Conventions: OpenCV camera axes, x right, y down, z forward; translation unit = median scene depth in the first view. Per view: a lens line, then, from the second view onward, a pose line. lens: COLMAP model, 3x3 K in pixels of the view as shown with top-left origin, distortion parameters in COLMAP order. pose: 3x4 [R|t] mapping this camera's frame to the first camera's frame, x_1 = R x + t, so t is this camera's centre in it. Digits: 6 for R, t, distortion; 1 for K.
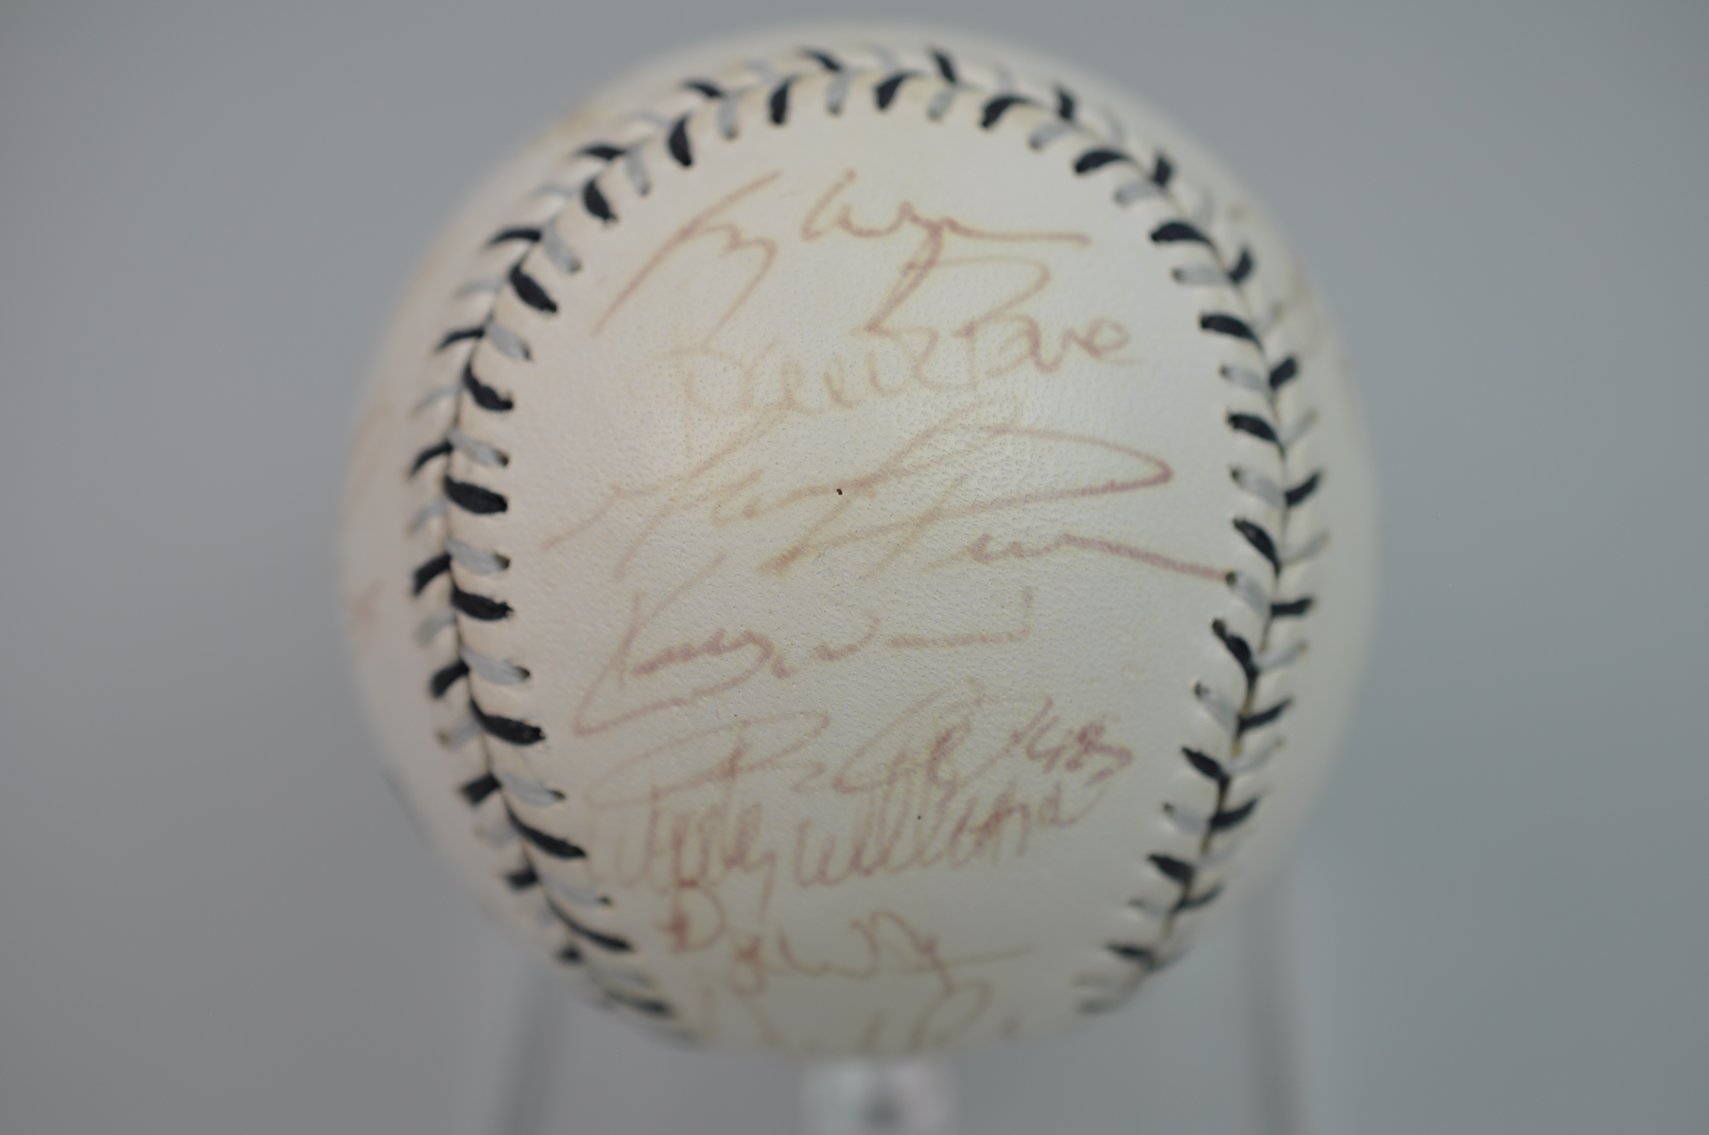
lens RADIAL K [[3236.2, 0, 854.5], [0, 3236.2, 567.5], [0, 0, 1]] dist [0.047594, 3.797415]
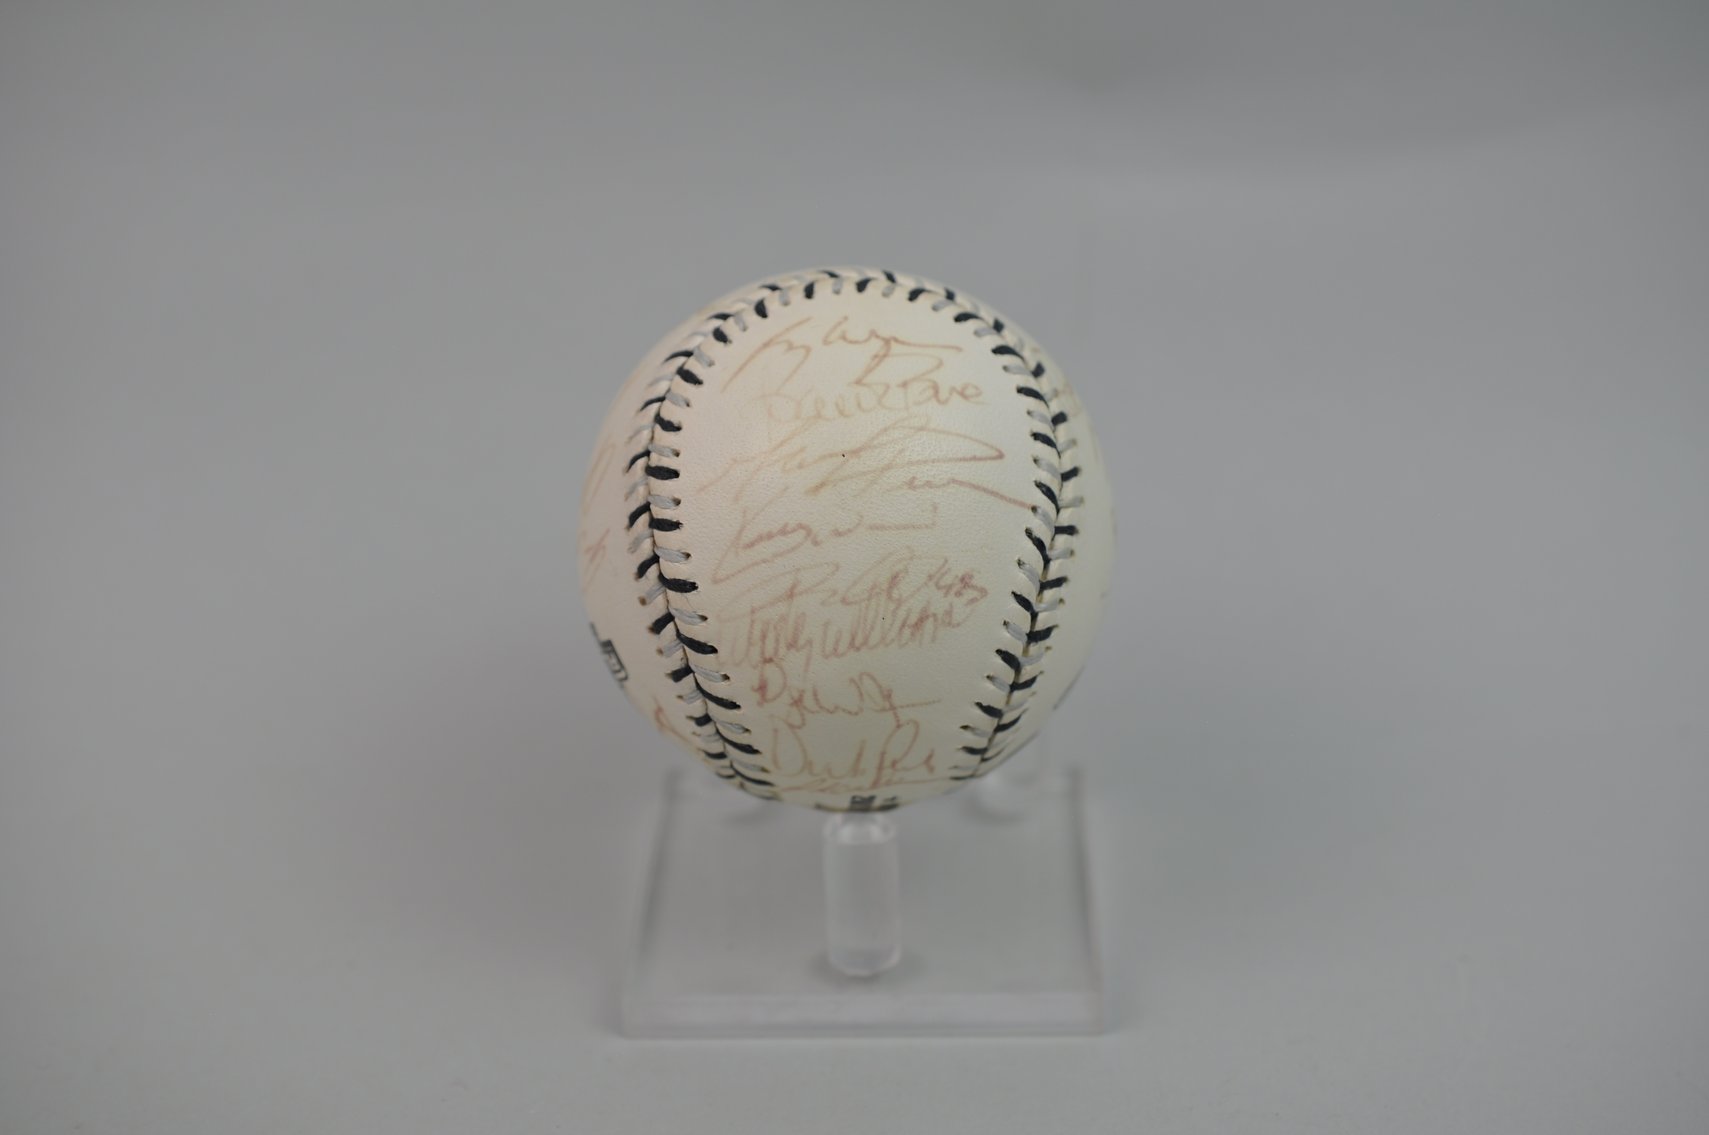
lens RADIAL K [[3236.2, 0, 854.5], [0, 3236.2, 567.5], [0, 0, 1]] dist [0.047594, 3.797415]
pose [[0.999596, -0.005485, 0.027903, -0.054379], [0.010889, 0.980265, -0.197390, 0.444671], [-0.026270, 0.197614, 0.979928, -0.994587]]
